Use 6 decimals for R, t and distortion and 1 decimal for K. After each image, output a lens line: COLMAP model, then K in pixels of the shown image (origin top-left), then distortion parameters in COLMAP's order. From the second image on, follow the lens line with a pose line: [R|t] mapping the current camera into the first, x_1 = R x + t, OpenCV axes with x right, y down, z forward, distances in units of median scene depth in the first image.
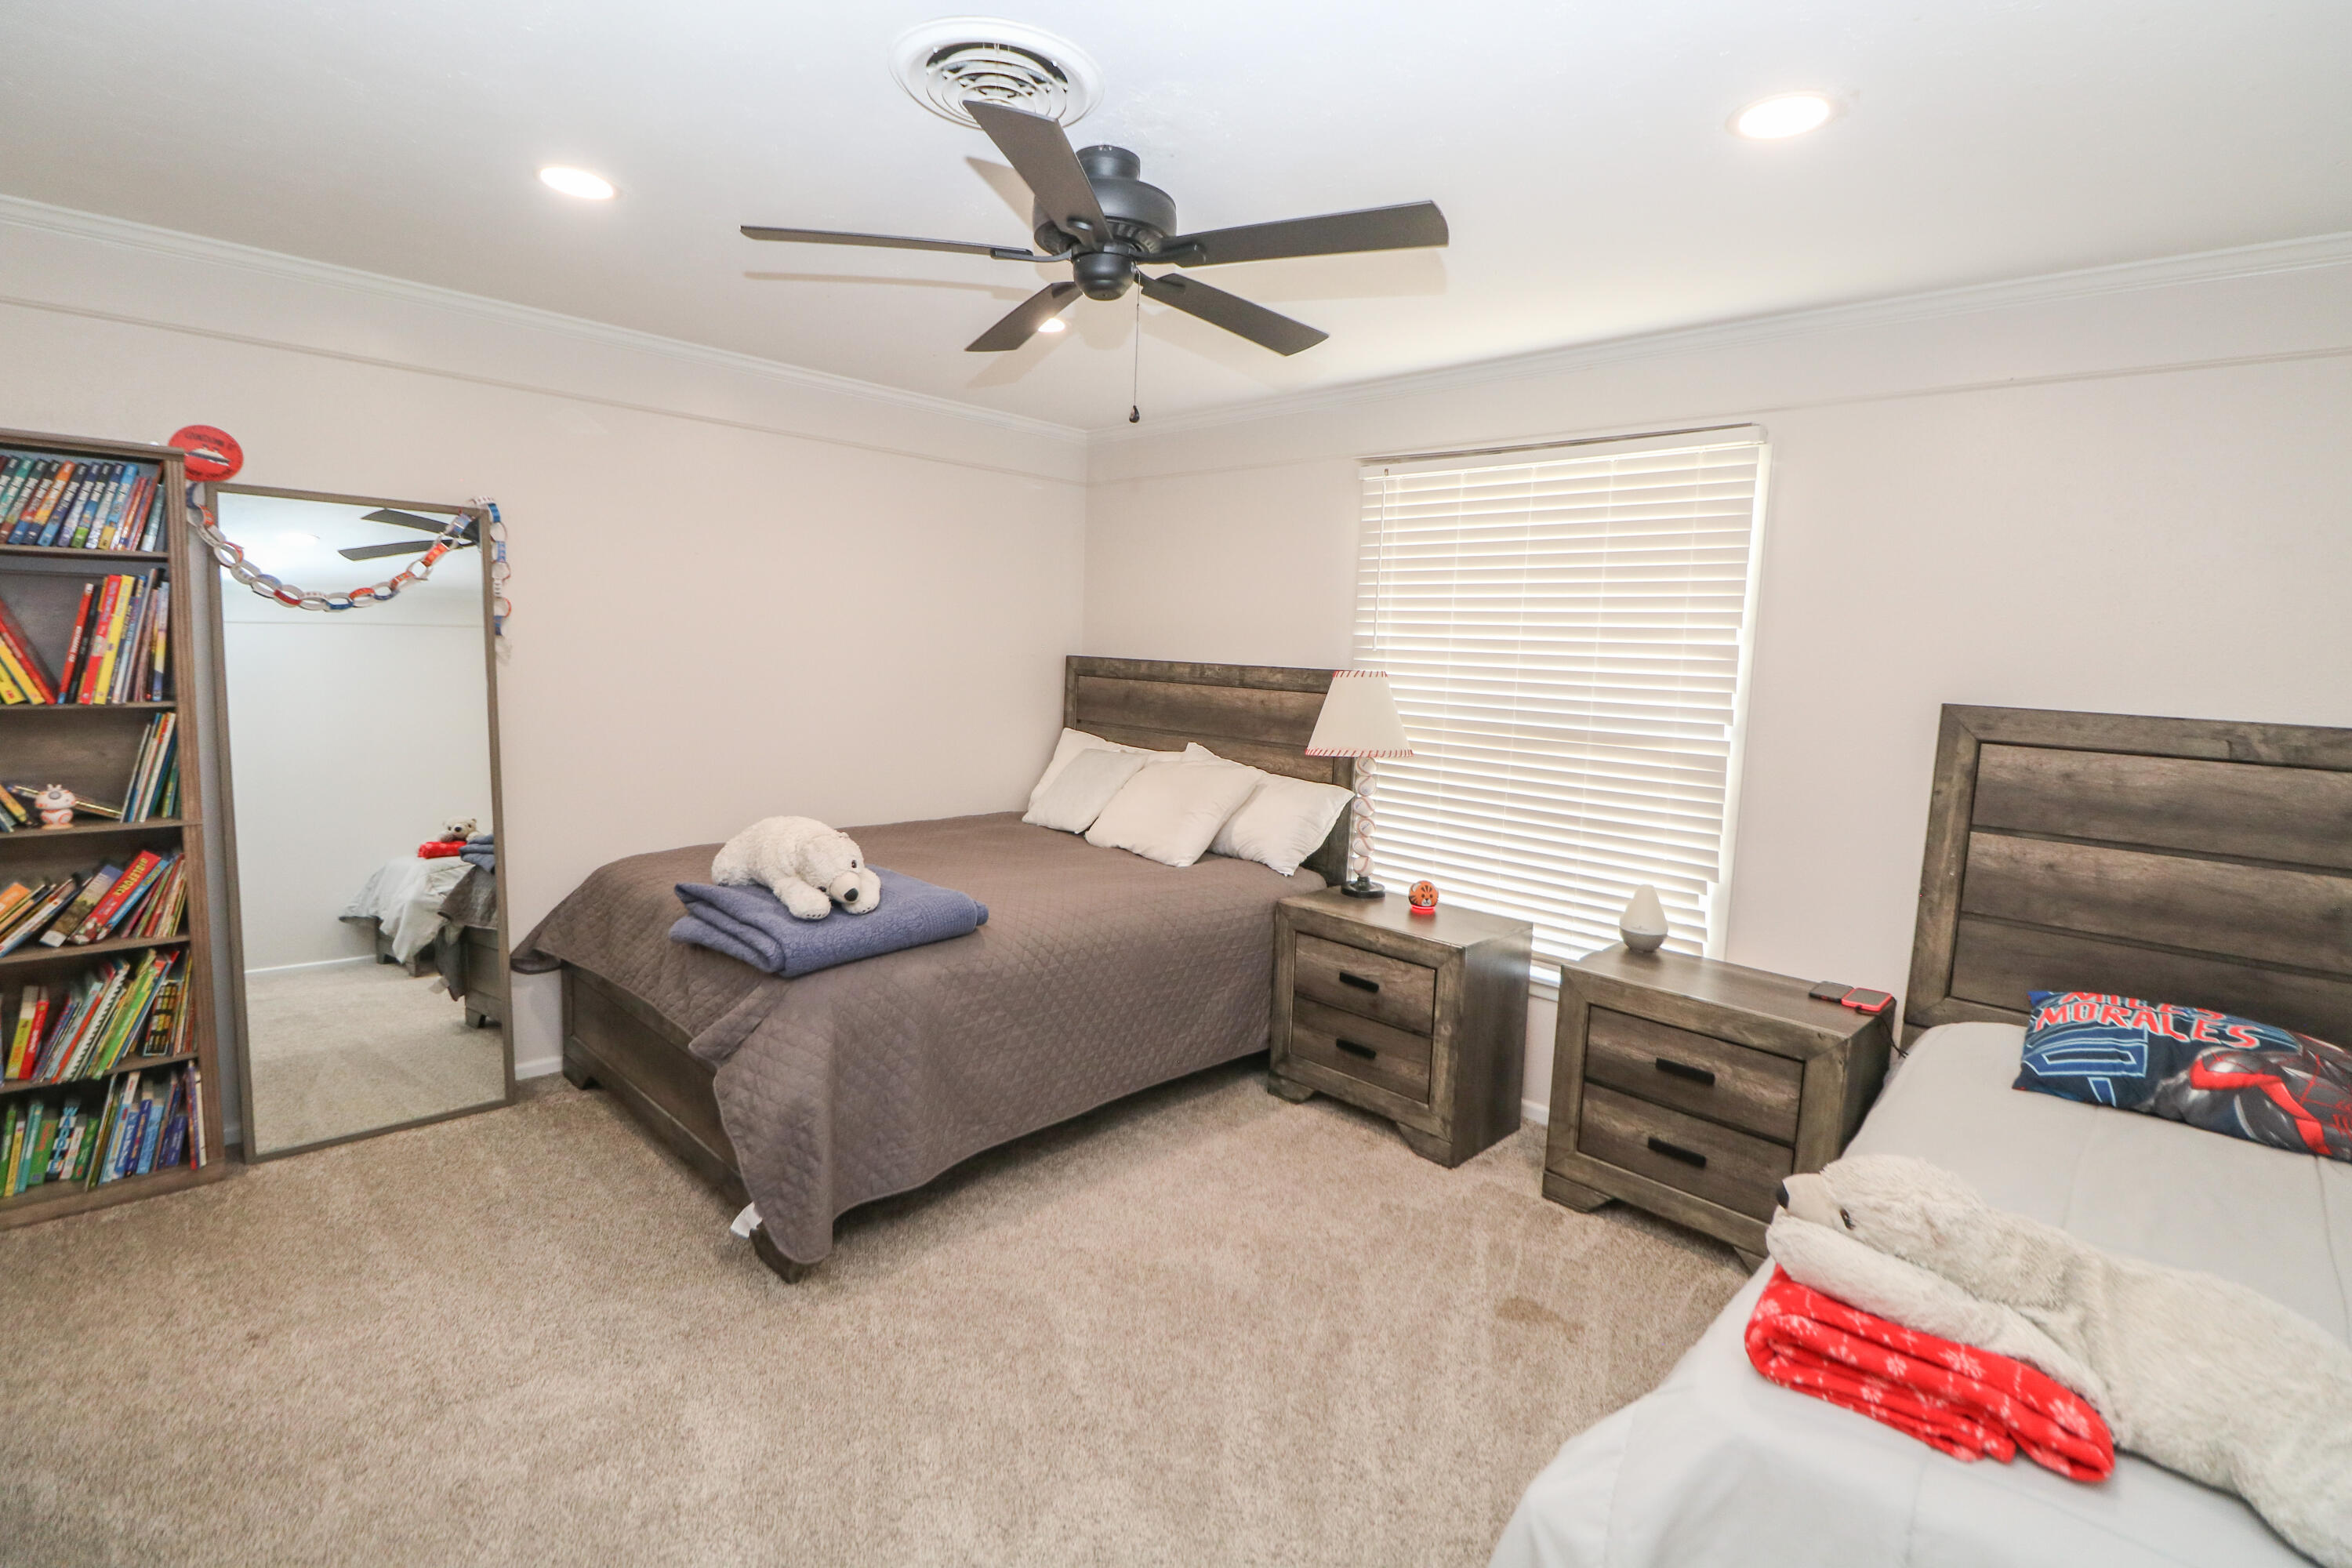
lens RADIAL K [[1098.0, 0, 1181.4], [0, 1098.0, 778.6], [0, 0, 1]] dist [-0.007390, -0.009537]
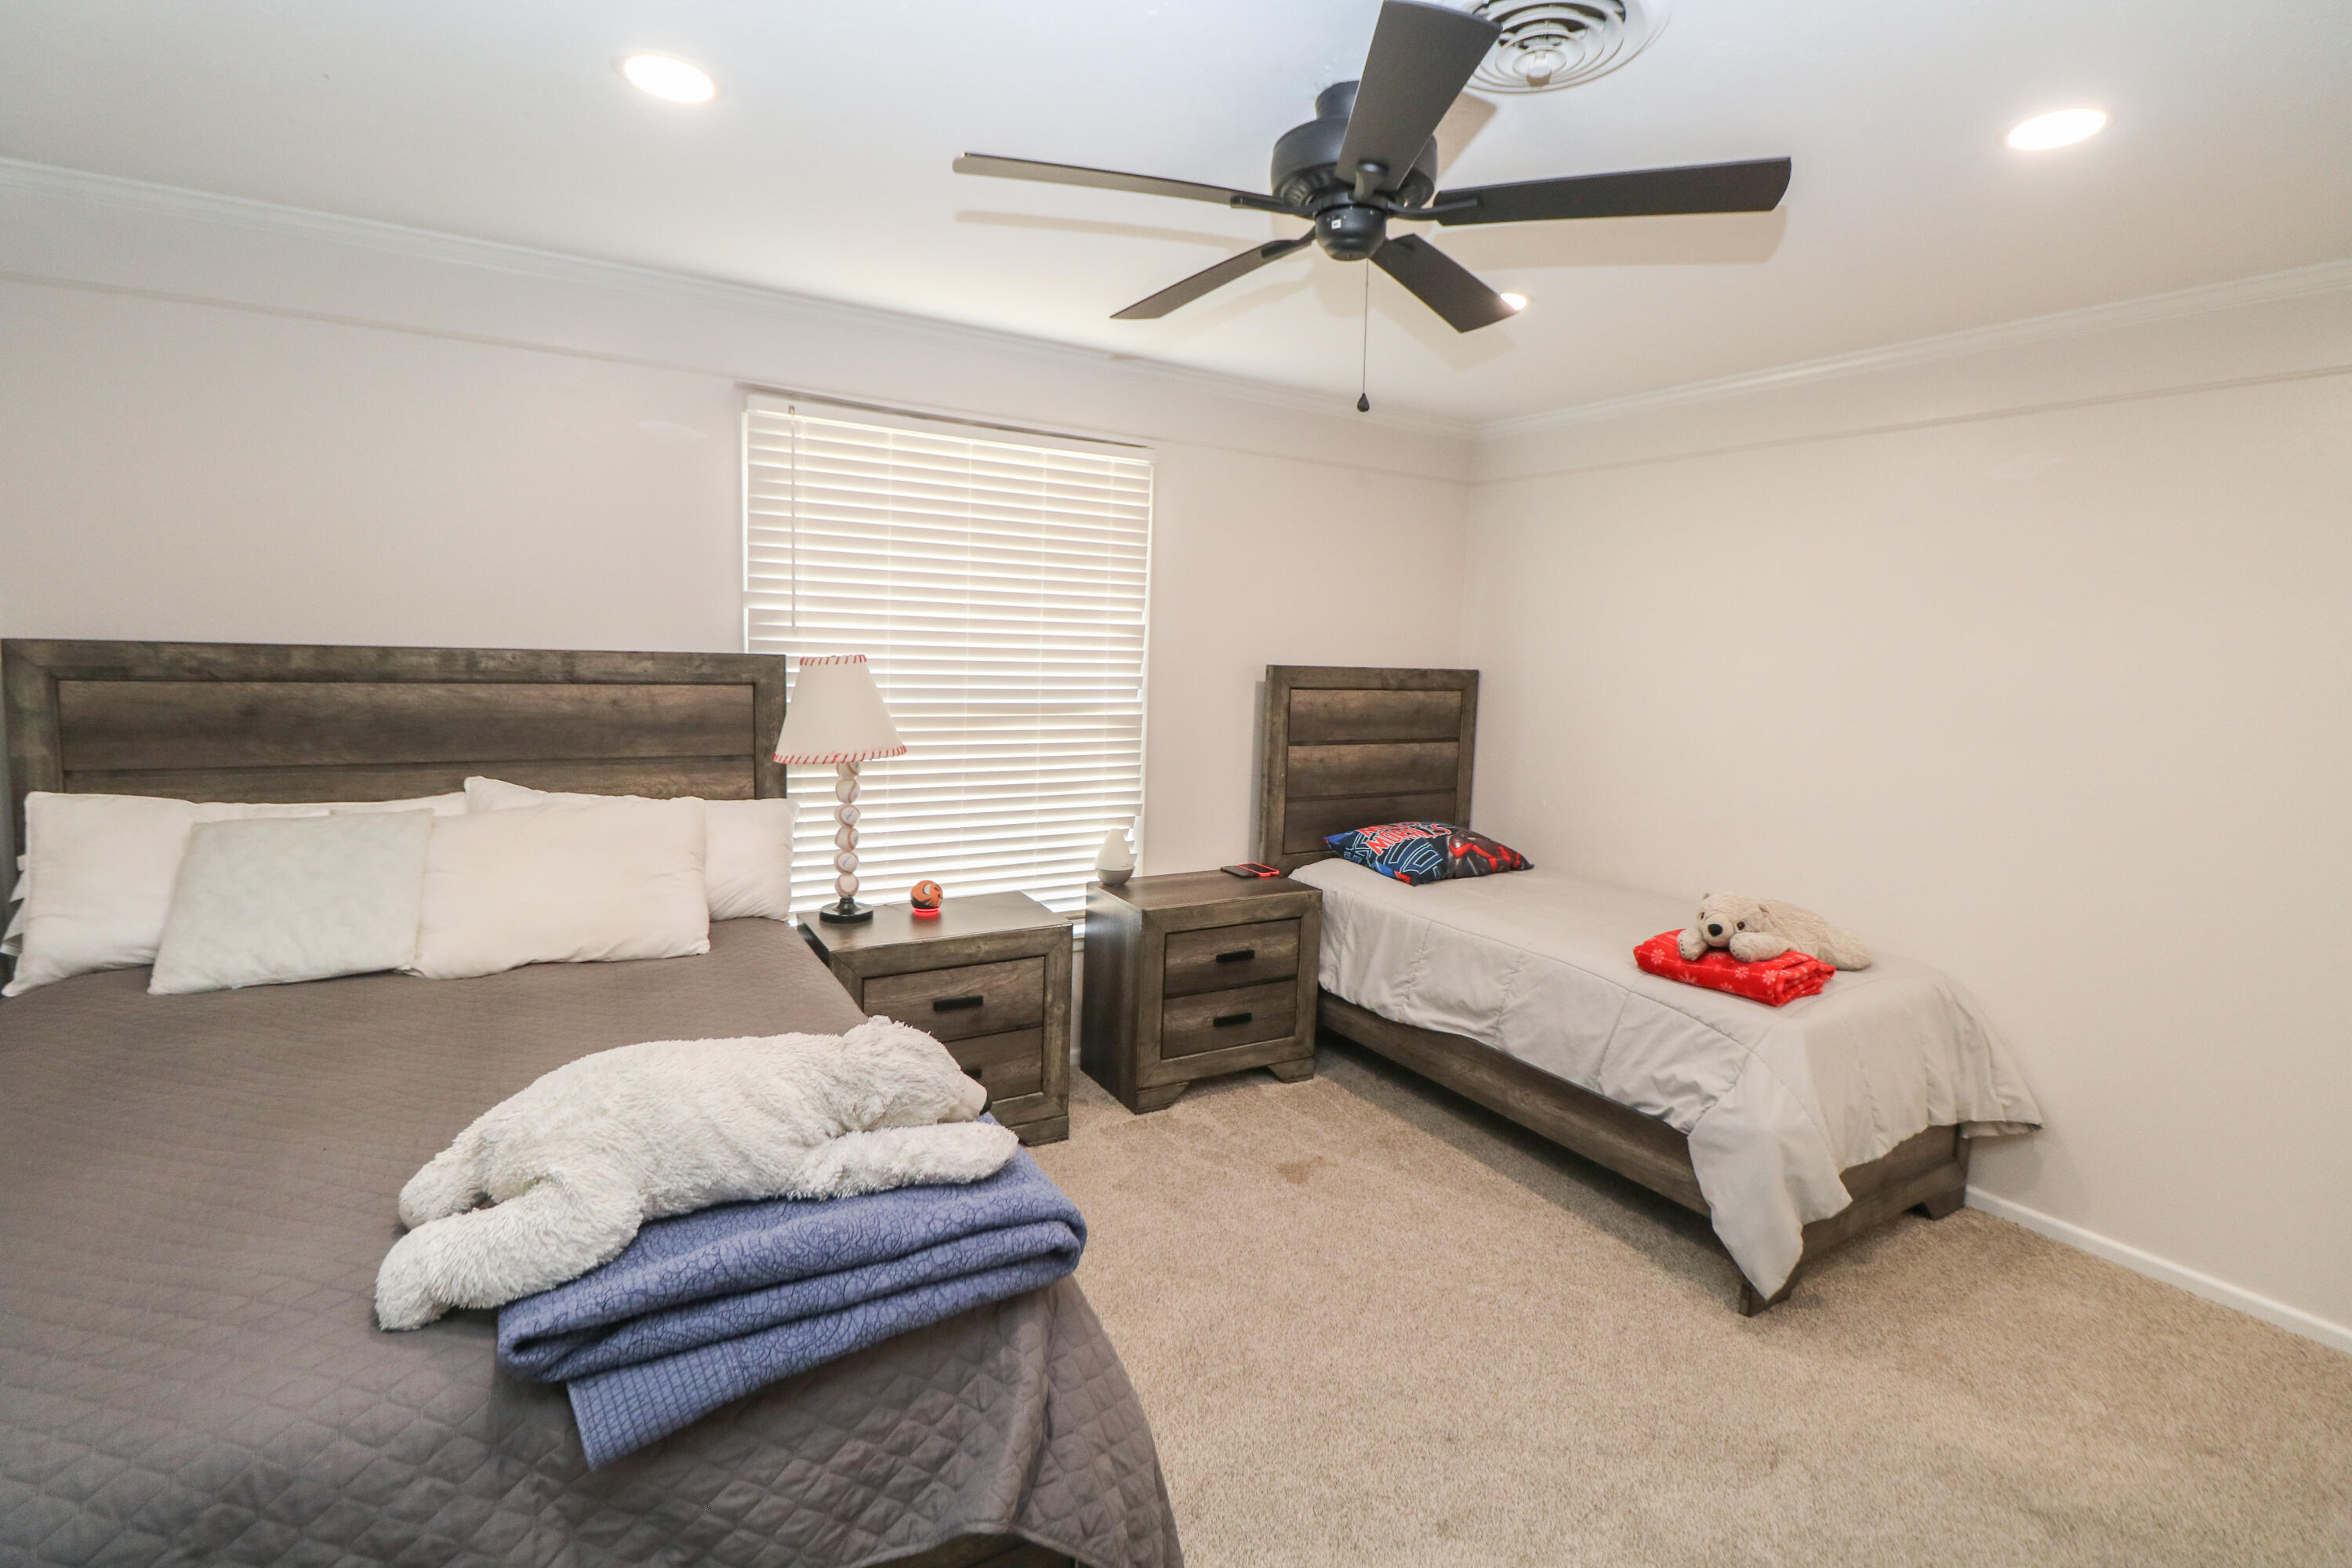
lens RADIAL K [[1098.0, 0, 1172.7], [0, 1098.0, 772.0], [0, 0, 1]] dist [-0.007390, -0.009537]
pose [[0.235136, -0.146143, 0.960913, -0.778314], [0.092969, 0.987480, 0.127434, -0.122846], [-0.967506, 0.059371, 0.245779, 0.733845]]
